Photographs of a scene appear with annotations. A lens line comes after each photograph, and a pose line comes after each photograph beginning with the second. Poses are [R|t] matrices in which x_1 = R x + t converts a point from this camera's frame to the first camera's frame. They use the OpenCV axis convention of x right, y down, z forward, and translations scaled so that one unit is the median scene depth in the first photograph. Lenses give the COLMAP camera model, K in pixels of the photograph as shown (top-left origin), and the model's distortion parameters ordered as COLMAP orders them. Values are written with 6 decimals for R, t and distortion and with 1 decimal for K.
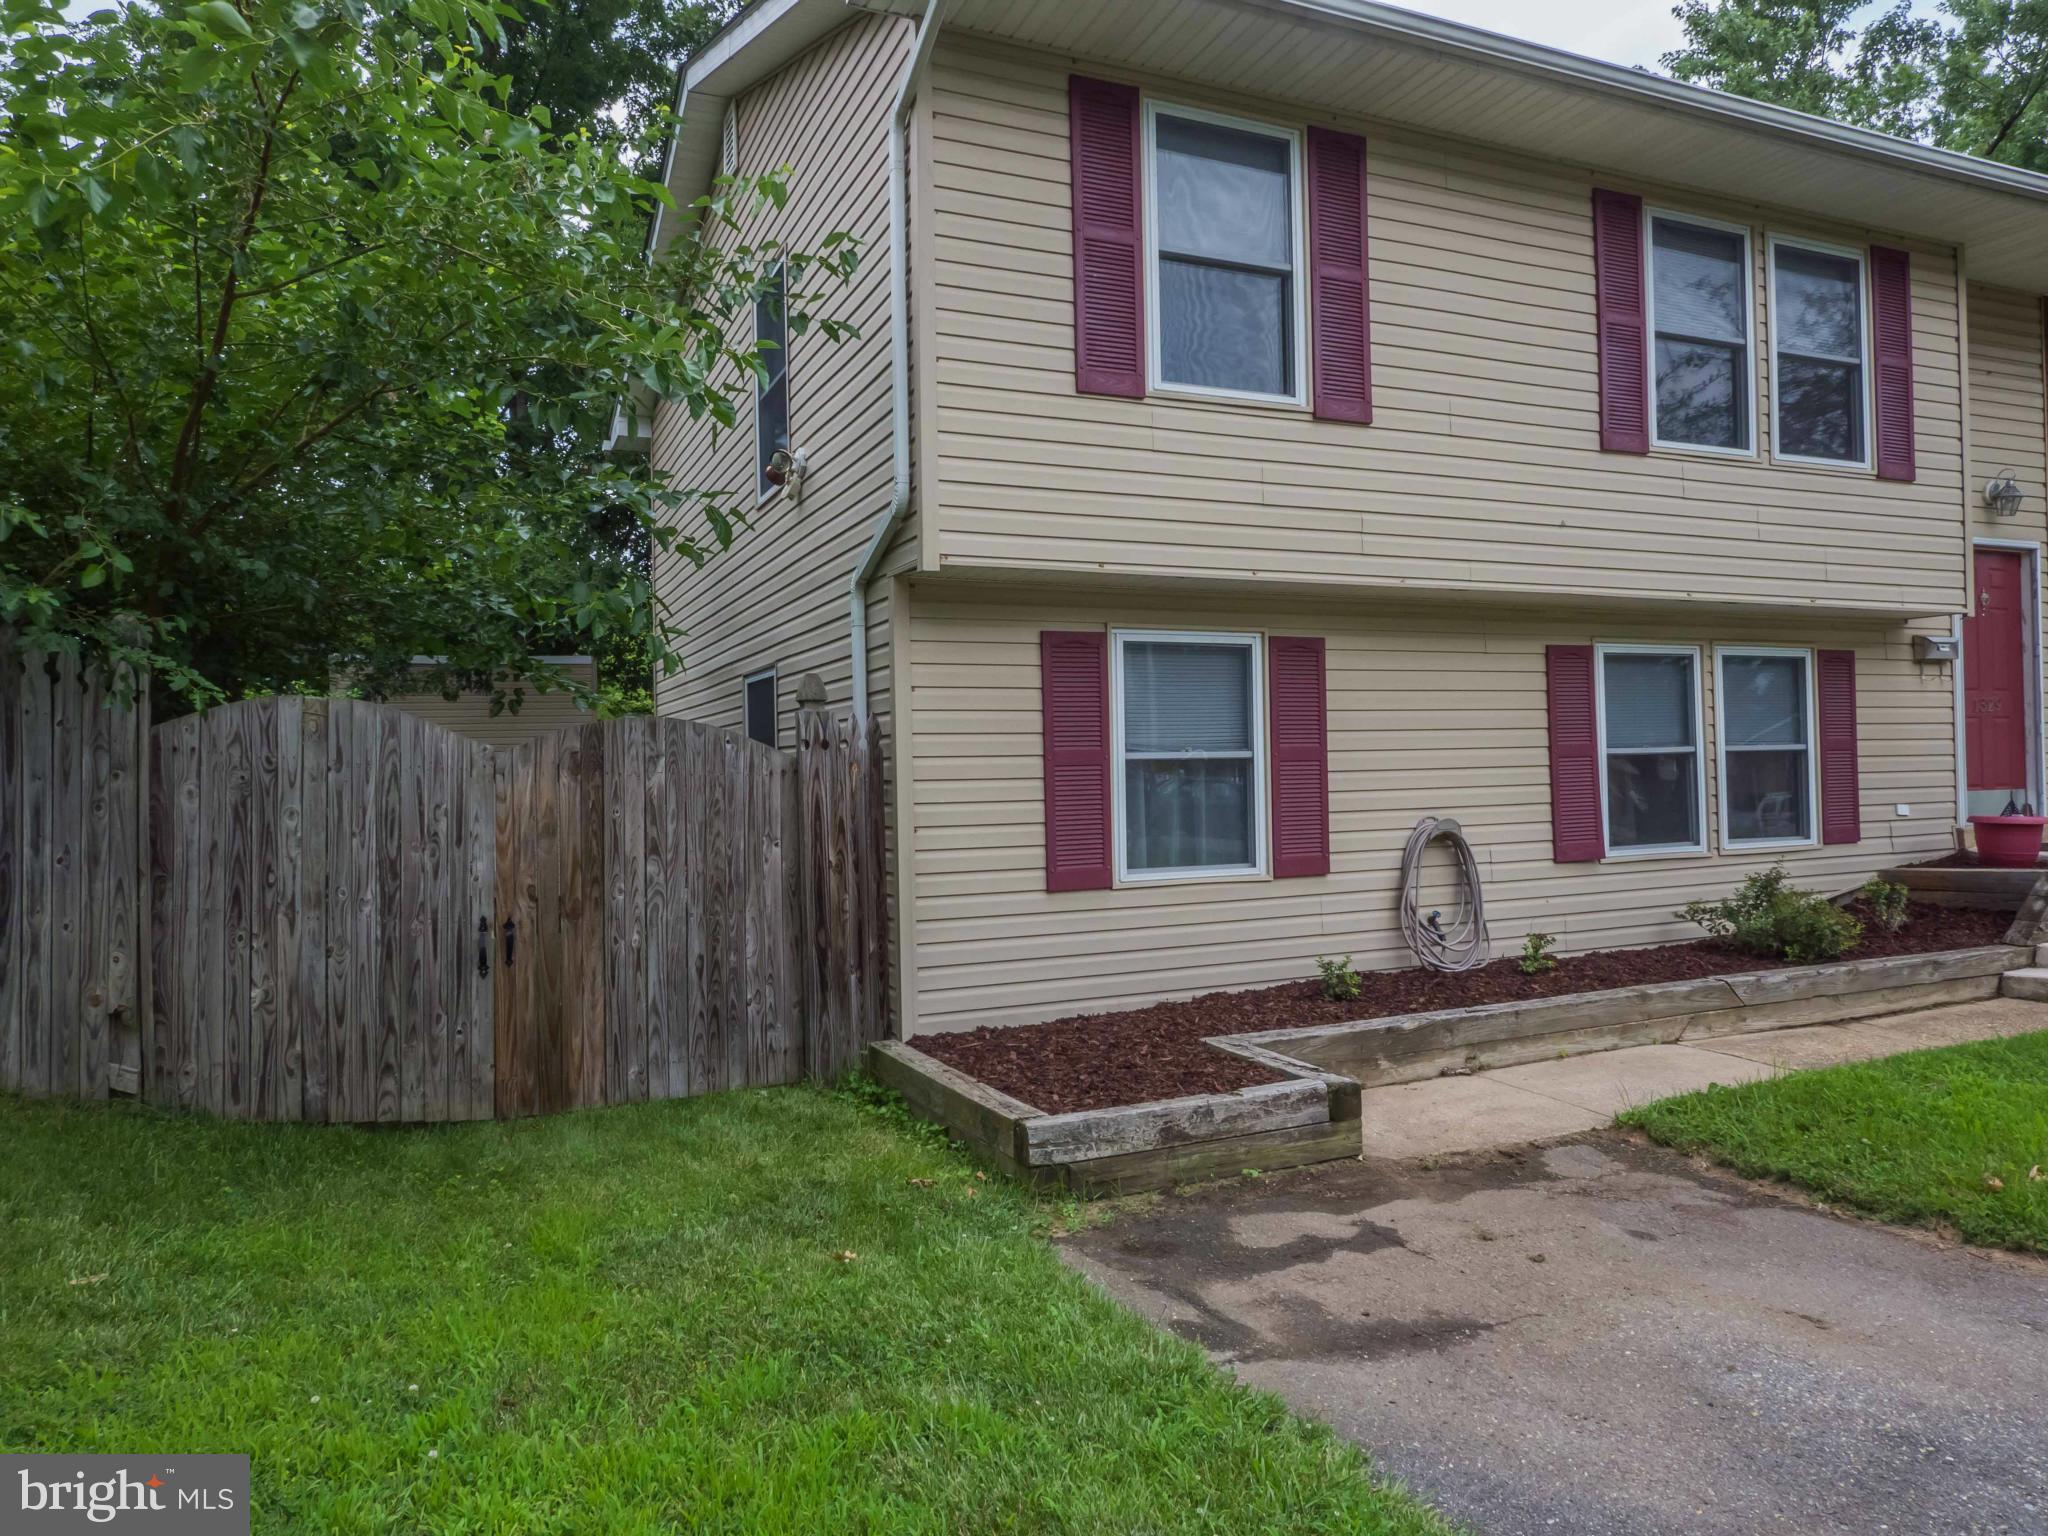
lens RADIAL K [[1412.5, 0, 1024.0], [0, 1412.5, 768.0], [0, 0, 1]] dist [-0.013254, -0.002573]
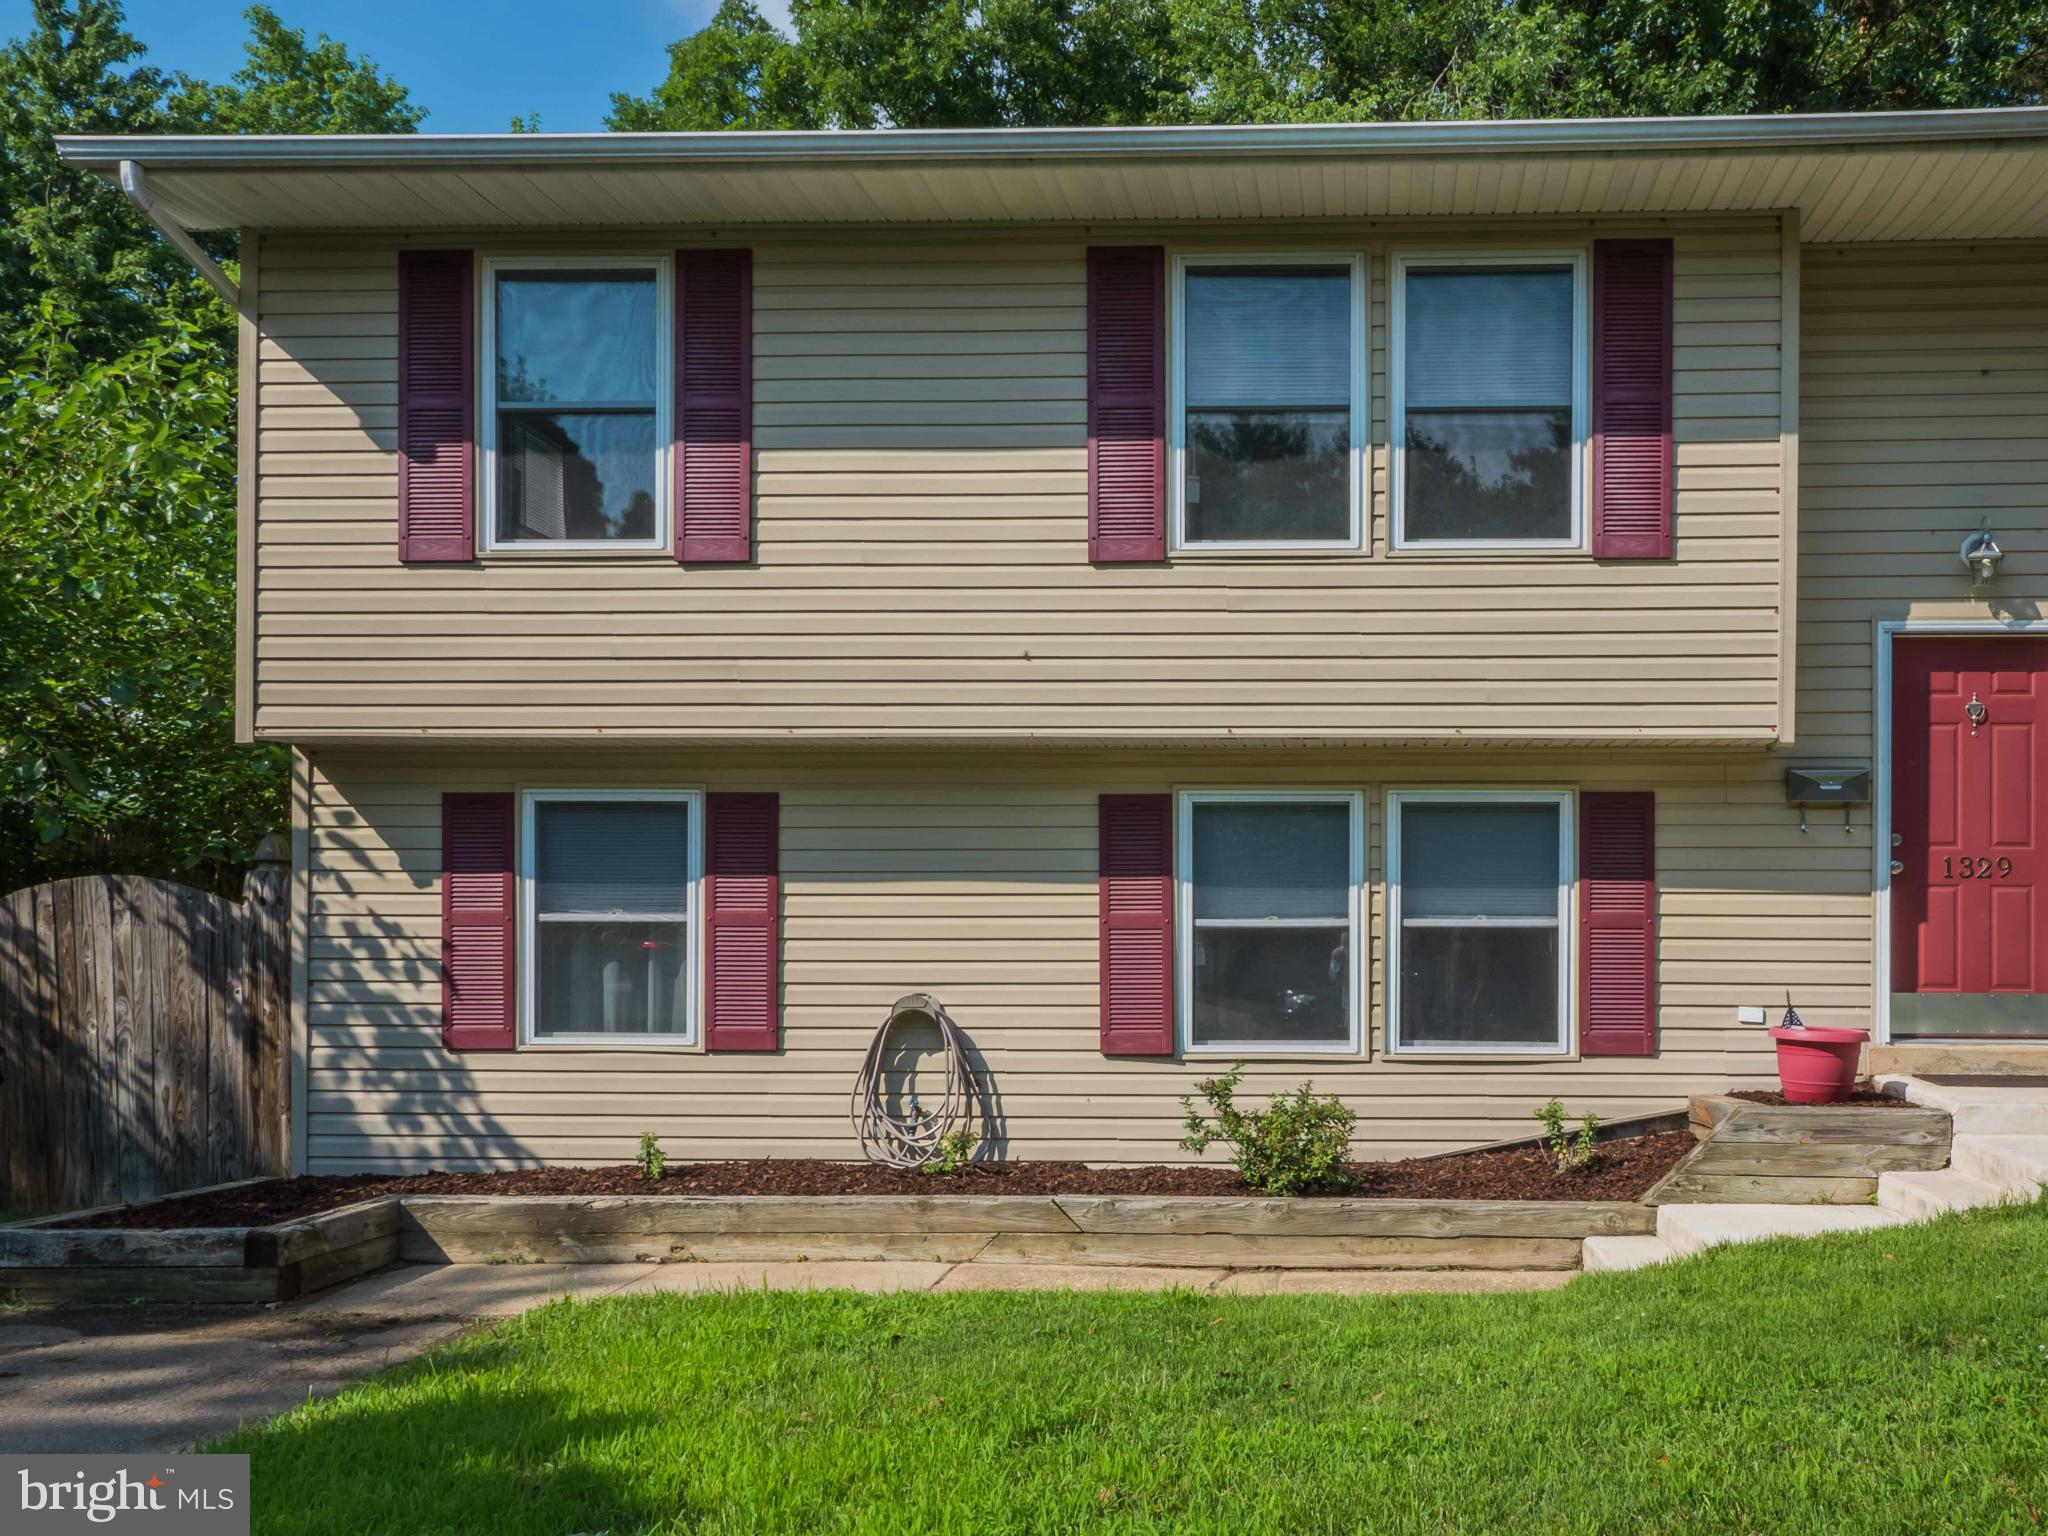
lens RADIAL K [[1730.3, 0, 1252.2], [0, 1730.3, 941.6], [0, 0, 1]] dist [0.001950, 0.004370]
pose [[0.895020, 0.022385, -0.445463, 1.047005], [-0.021357, 0.999745, 0.007329, -0.010983], [0.445513, 0.002955, 0.895270, 0.133209]]
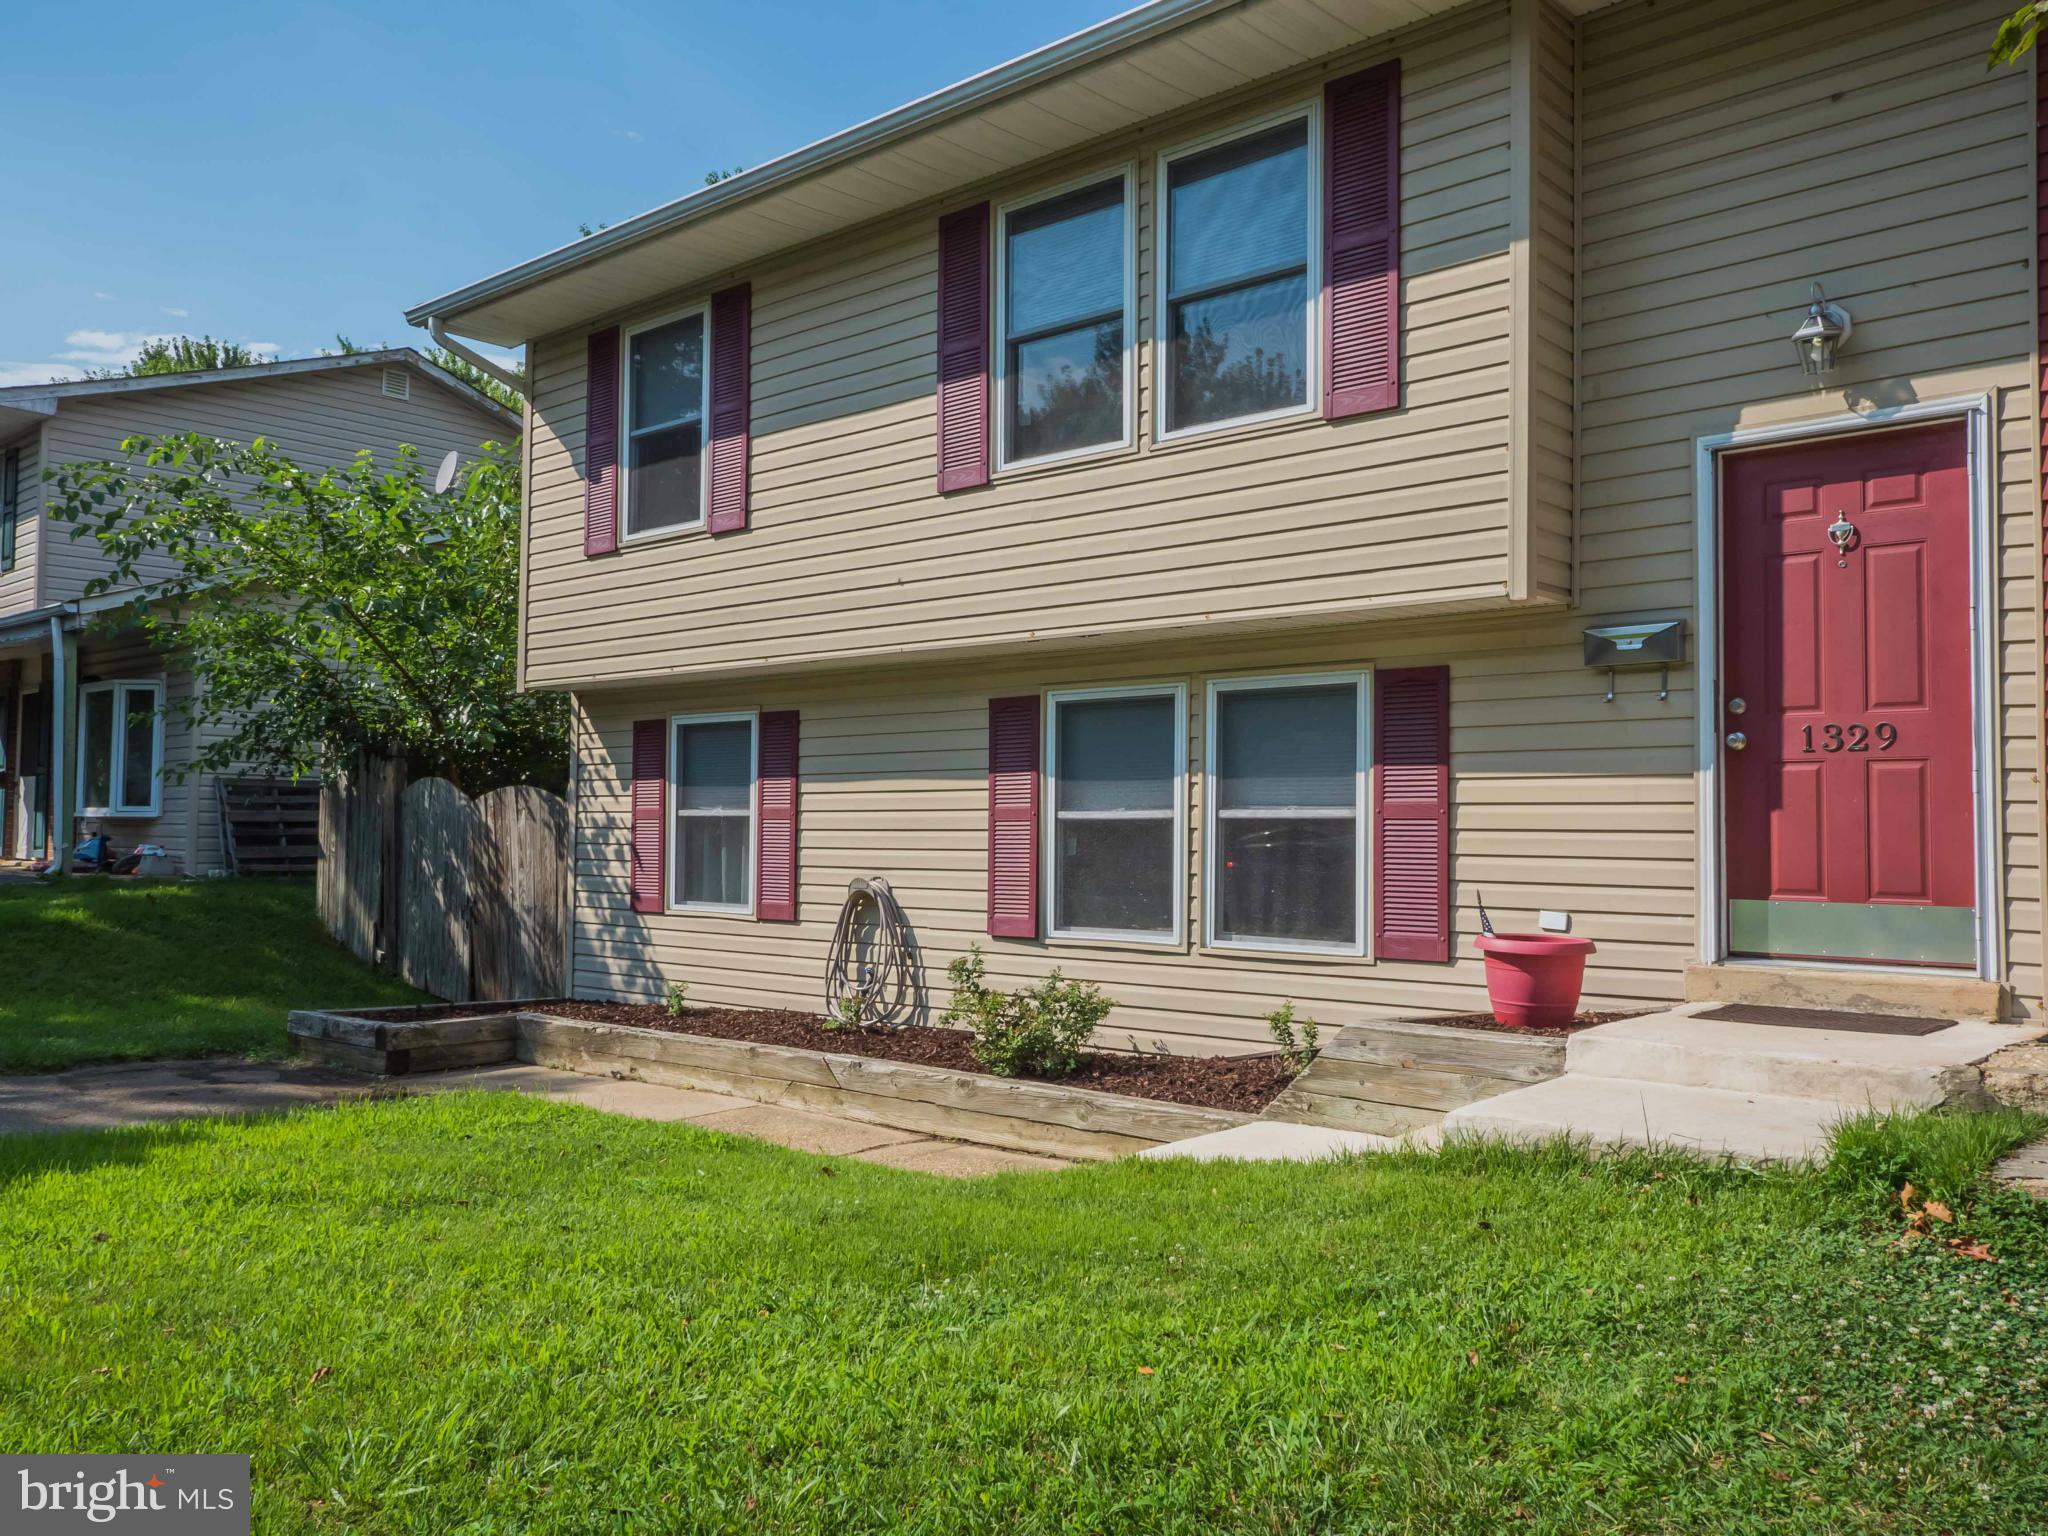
lens RADIAL K [[1645.7, 0, 1024.0], [0, 1645.7, 768.0], [0, 0, 1]] dist [0.003425, 0.002837]
pose [[0.402761, -0.014366, -0.915192, 1.565805], [-0.018267, 0.999552, -0.023729, -0.019538], [0.915123, 0.026275, 0.402318, 0.669840]]
